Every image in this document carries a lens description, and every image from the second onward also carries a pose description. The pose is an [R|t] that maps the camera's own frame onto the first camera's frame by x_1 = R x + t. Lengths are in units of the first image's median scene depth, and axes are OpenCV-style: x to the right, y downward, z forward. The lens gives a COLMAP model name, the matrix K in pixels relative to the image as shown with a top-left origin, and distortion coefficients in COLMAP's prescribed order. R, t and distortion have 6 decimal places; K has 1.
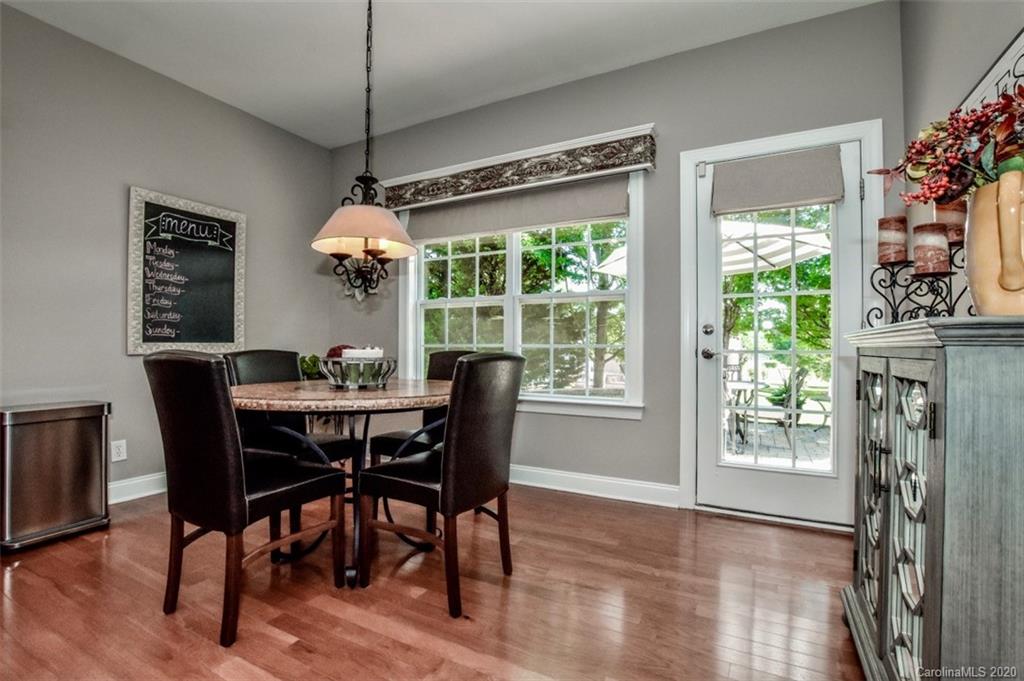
lens RADIAL K [[469.6, 0, 509.9], [0, 469.6, 340.8], [0, 0, 1]] dist [-0.034244, 0.003540]
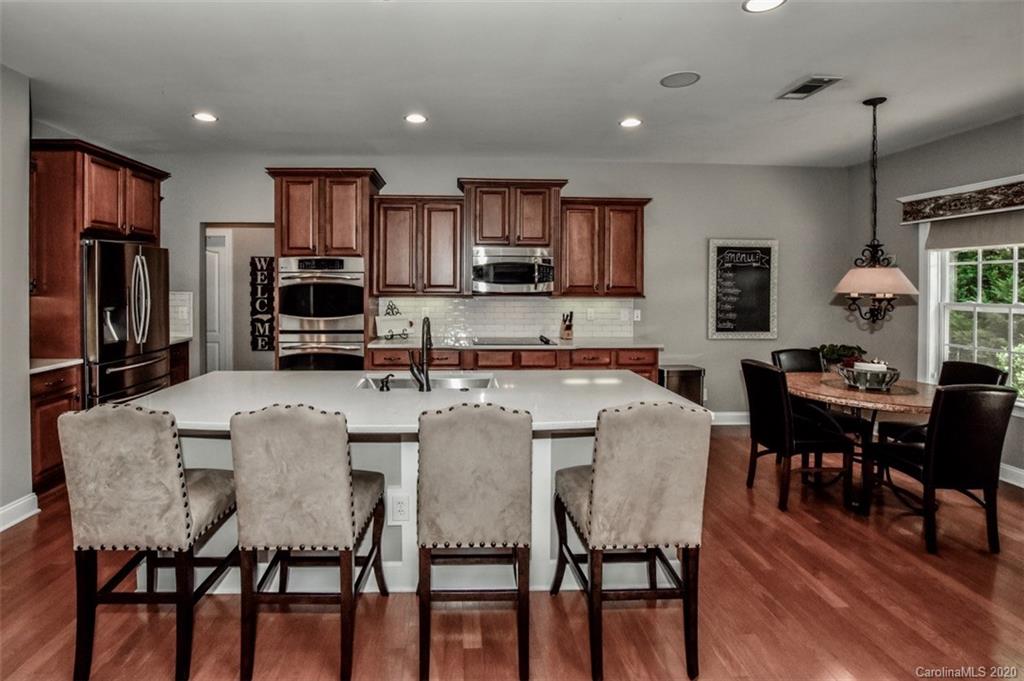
lens RADIAL K [[469.6, 0, 485.0], [0, 469.6, 291.2], [0, 0, 1]] dist [-0.034244, 0.003540]
pose [[0.505608, 0.008501, -0.862722, 0.235455], [0.003883, 0.999919, 0.012129, -0.169178], [0.862755, -0.009483, 0.505534, -0.580413]]
